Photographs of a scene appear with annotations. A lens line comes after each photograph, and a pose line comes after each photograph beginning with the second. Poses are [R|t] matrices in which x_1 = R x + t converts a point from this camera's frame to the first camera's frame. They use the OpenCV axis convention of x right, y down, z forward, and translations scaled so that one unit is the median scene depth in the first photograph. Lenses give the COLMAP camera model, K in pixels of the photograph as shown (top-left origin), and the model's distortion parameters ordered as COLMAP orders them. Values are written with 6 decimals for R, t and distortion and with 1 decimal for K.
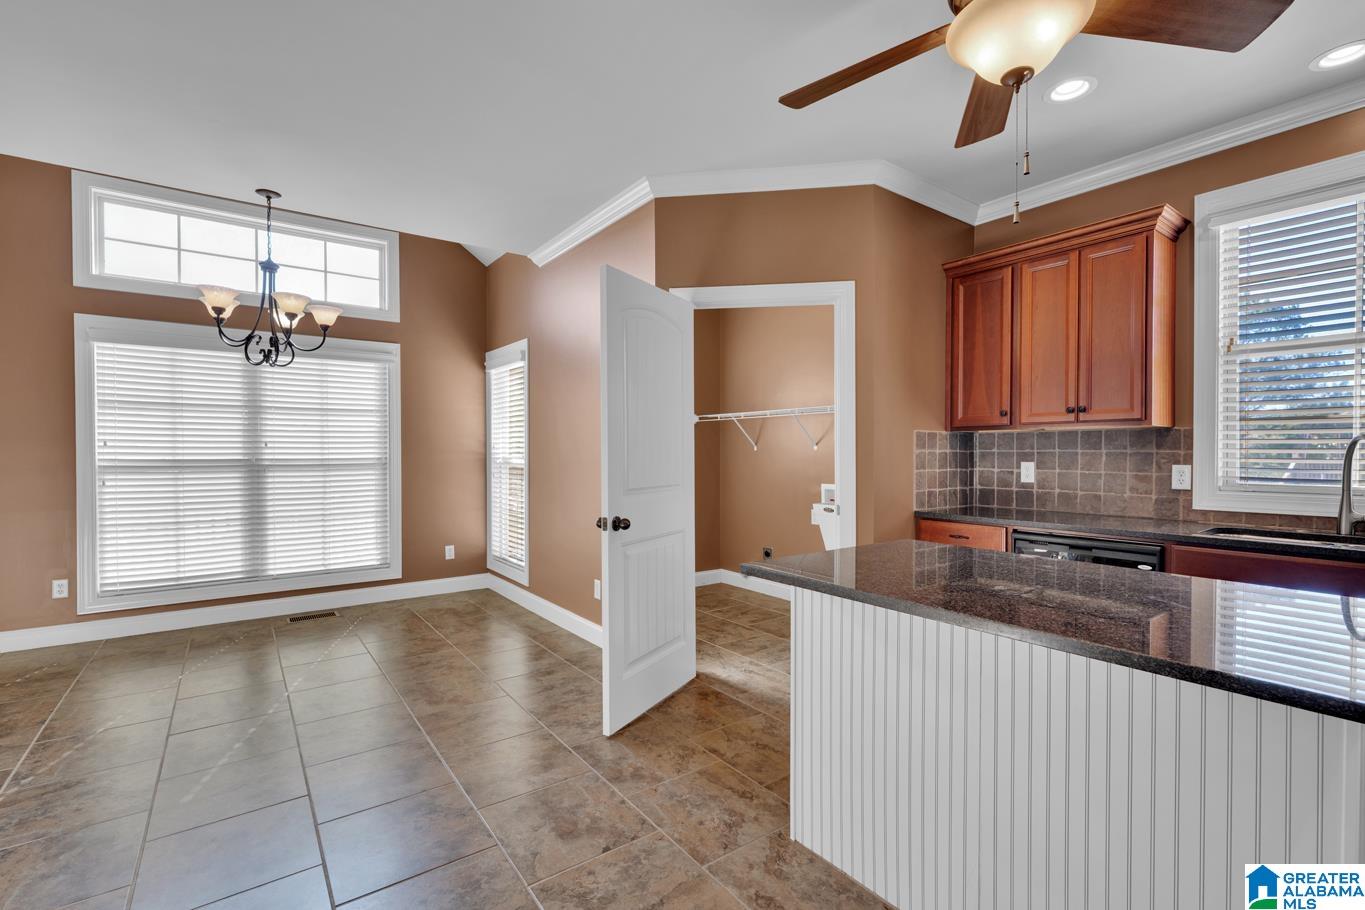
lens RADIAL K [[609.8, 0, 680.8], [0, 609.8, 459.7], [0, 0, 1]] dist [0.000135, 0.001374]
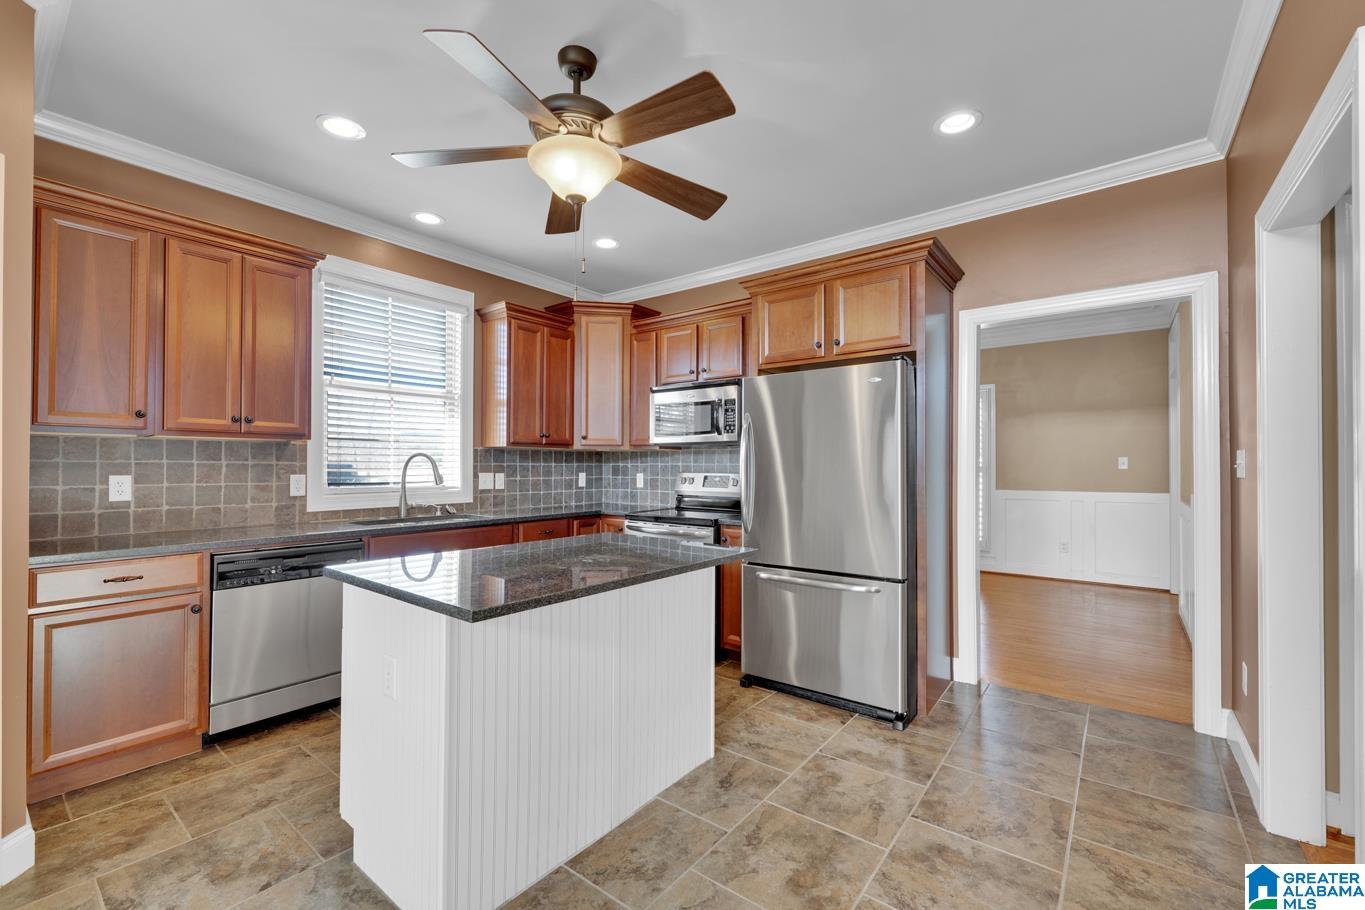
lens RADIAL K [[571.8, 0, 676.5], [0, 571.8, 456.8], [0, 0, 1]] dist [0.000433, 0.000732]
pose [[-0.269923, 0.014467, 0.962773, -0.386910], [0.009608, 0.999878, -0.012331, -0.004849], [-0.962834, 0.005922, -0.270029, 0.559183]]
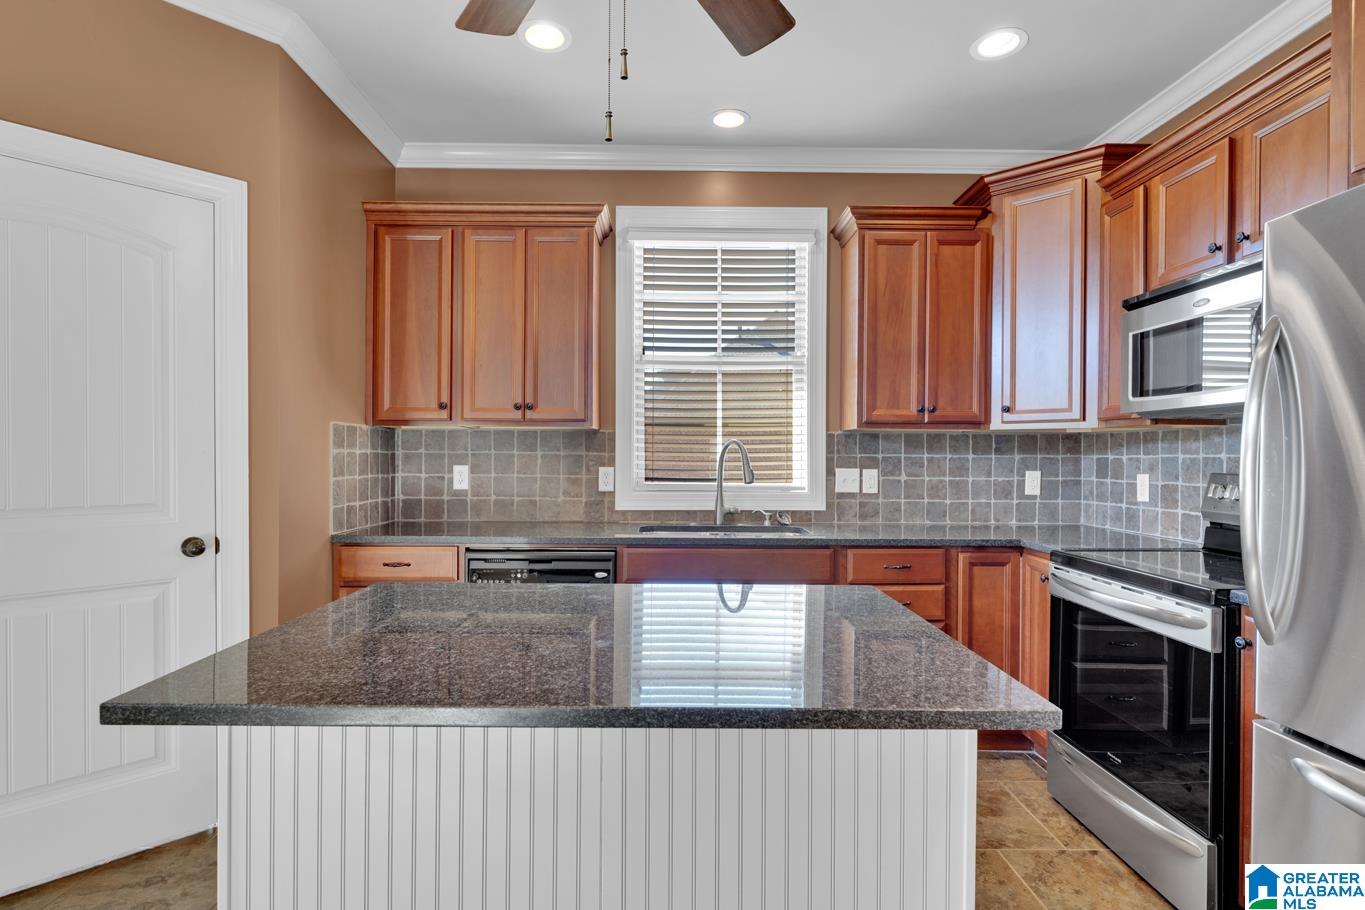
lens RADIAL K [[687.0, 0, 673.8], [0, 687.0, 459.4], [0, 0, 1]] dist [-0.002673, 0.001035]
pose [[0.579740, 0.000329, 0.814802, -0.041728], [0.003951, 0.999987, -0.003215, -0.000155], [-0.814792, 0.005083, 0.579731, 0.229045]]
